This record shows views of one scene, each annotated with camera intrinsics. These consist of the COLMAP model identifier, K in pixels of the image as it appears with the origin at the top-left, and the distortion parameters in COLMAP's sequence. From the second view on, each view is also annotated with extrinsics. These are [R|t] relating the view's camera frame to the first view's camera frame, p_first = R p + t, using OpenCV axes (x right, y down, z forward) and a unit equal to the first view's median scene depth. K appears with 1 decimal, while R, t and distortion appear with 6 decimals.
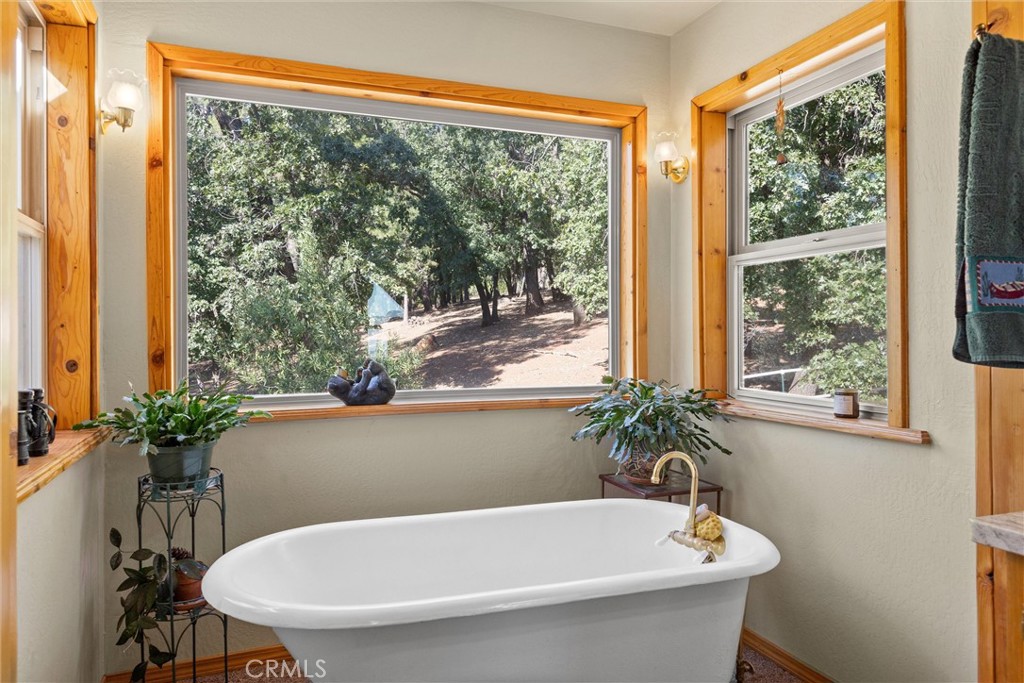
lens RADIAL K [[679.9, 0, 510.2], [0, 679.9, 341.3], [0, 0, 1]] dist [0.006973, -0.003457]
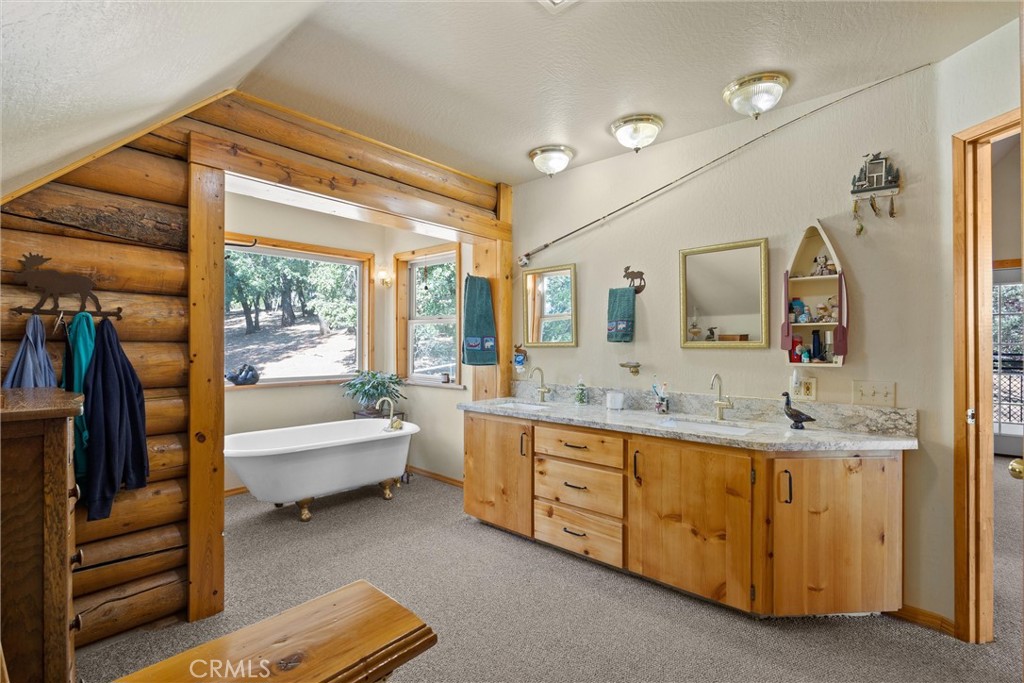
lens RADIAL K [[488.9, 0, 511.4], [0, 488.9, 341.9], [0, 0, 1]] dist [-0.003729, -0.000398]
pose [[0.888390, 0.007039, 0.459036, -0.152272], [-0.004865, 0.999971, -0.005919, -0.036325], [-0.459065, 0.003026, 0.888398, -0.713439]]
